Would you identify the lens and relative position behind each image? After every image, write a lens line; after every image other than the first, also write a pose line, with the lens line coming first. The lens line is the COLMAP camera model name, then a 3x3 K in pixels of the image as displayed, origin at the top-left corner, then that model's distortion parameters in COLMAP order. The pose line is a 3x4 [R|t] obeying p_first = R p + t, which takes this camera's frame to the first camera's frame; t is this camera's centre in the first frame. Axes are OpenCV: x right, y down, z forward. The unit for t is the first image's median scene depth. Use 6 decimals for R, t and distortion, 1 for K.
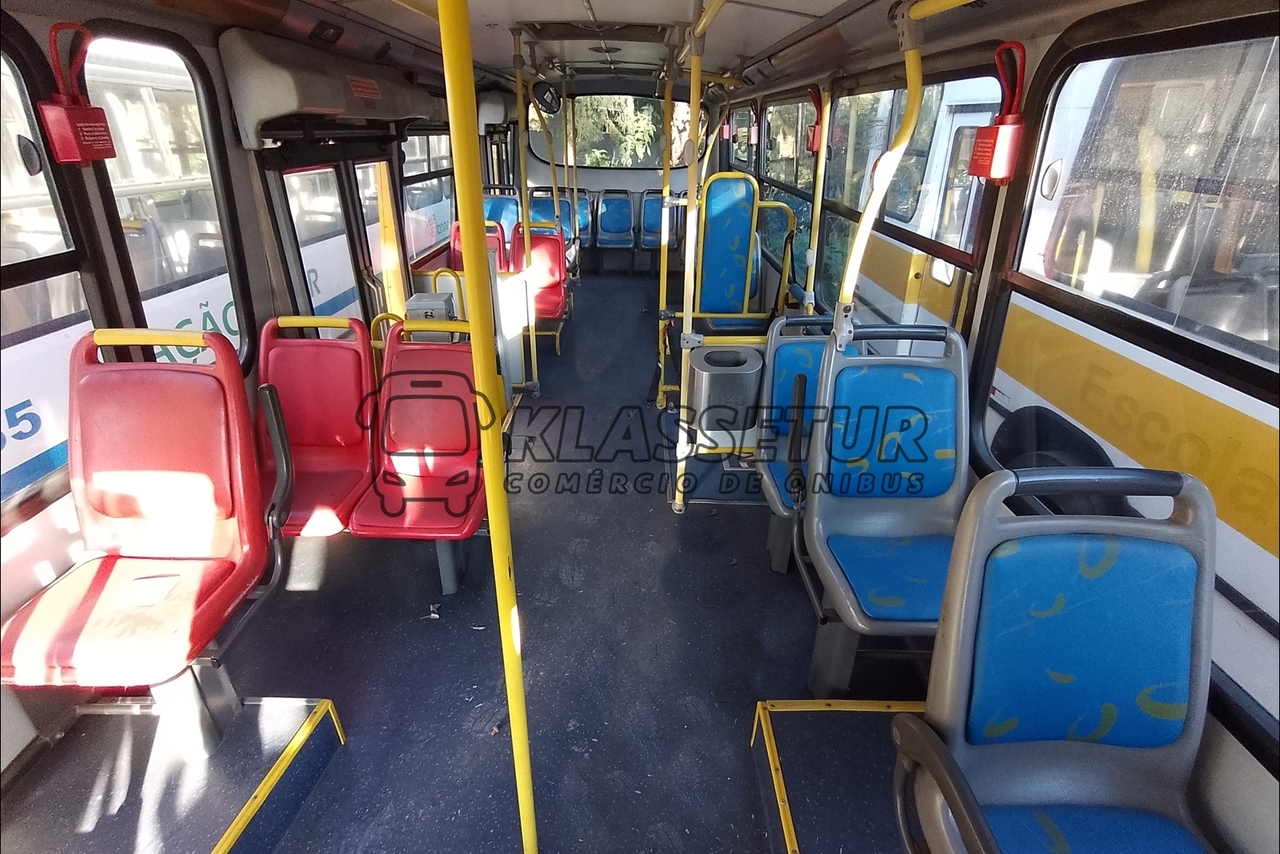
lens RADIAL K [[603.7, 0, 642.5], [0, 603.7, 427.2], [0, 0, 1]] dist [0.002300, -0.000397]
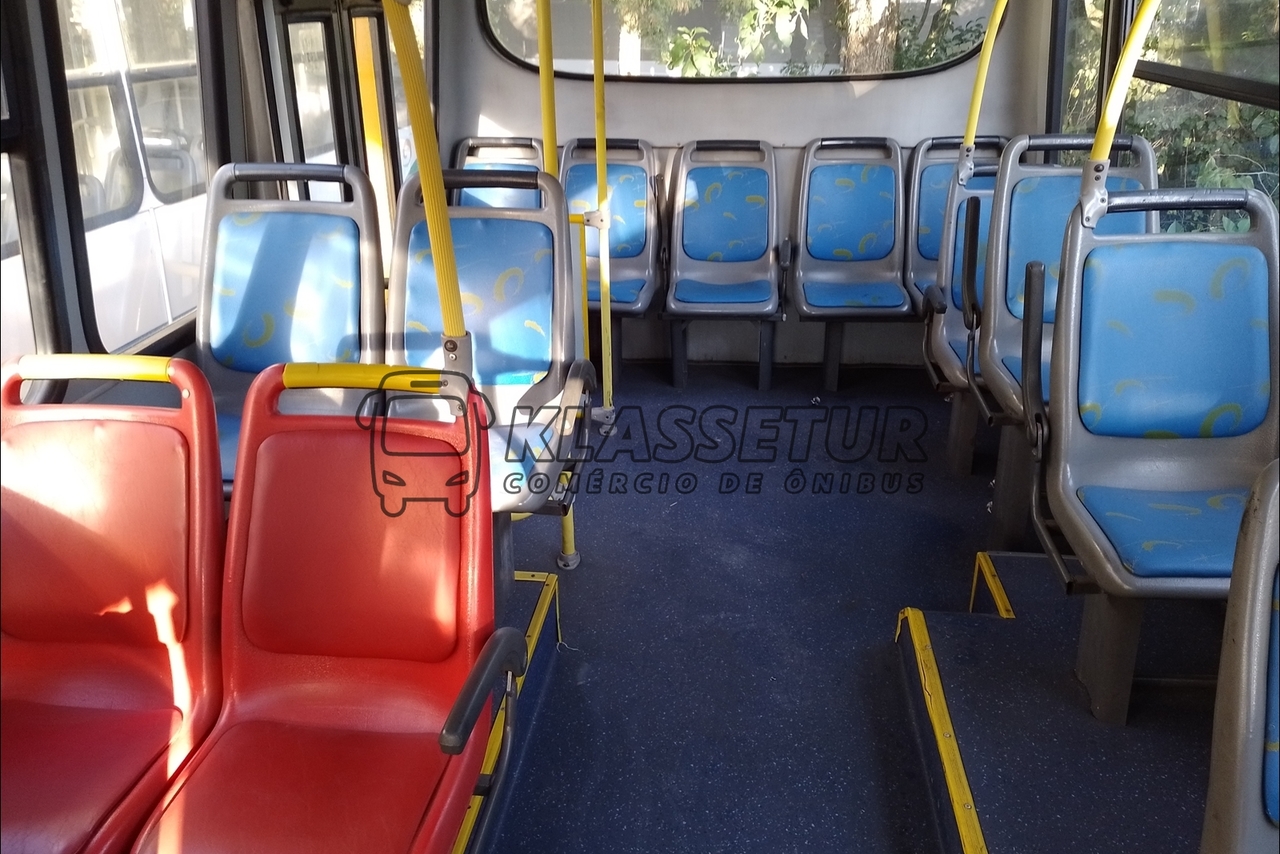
lens RADIAL K [[1022.3, 0, 640.0], [0, 1022.3, 398.0], [0, 0, 1]] dist [0.081356, -0.116610]
pose [[0.992378, 0.020986, -0.121429, -0.046317], [-0.031354, 0.995963, -0.084109, -0.468254], [0.119173, 0.087275, 0.989030, 1.017565]]
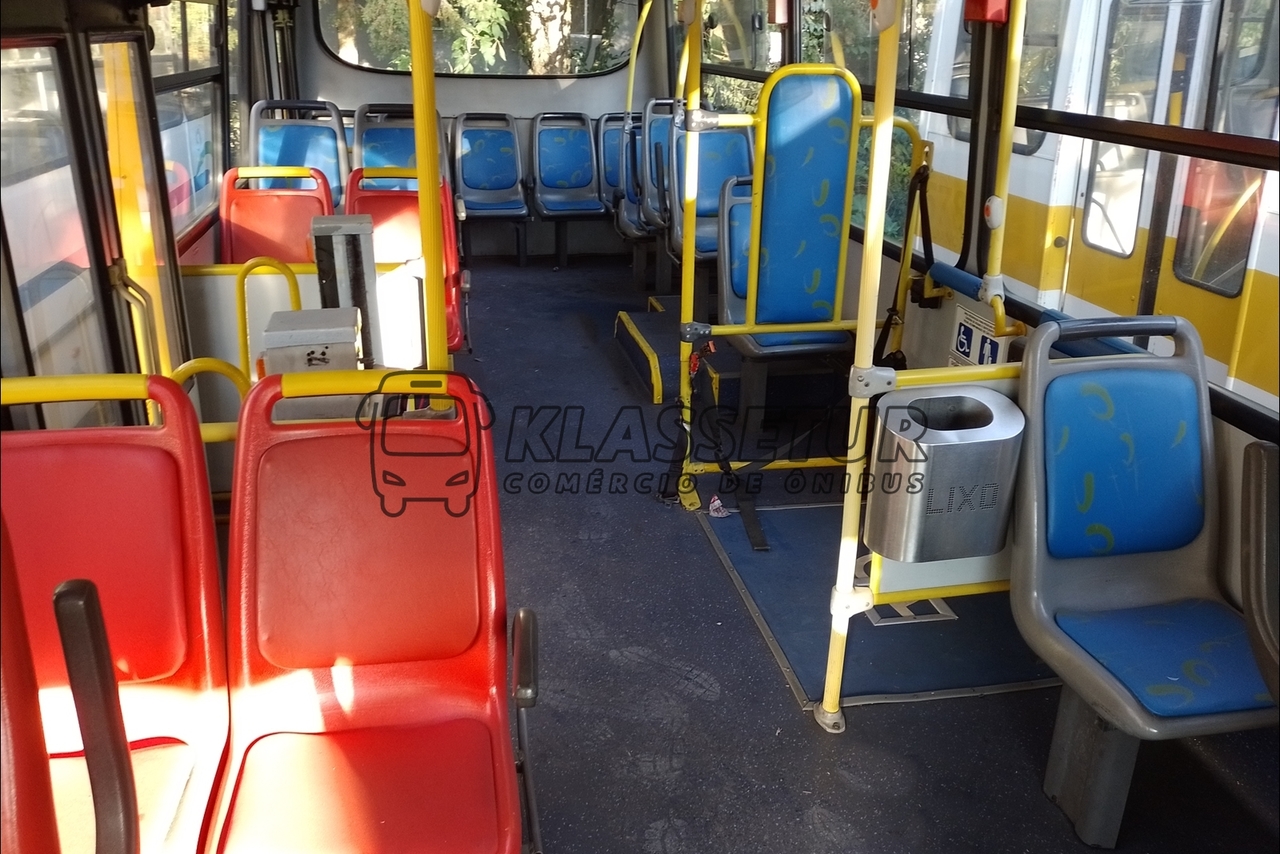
lens RADIAL K [[1022.3, 0, 646.2], [0, 1022.3, 411.7], [0, 0, 1]] dist [0.081356, -0.116610]
pose [[0.982291, -0.064281, 0.175989, -0.202189], [0.081778, 0.992204, -0.094040, -0.043989], [-0.168572, 0.106767, 0.979890, 0.173370]]
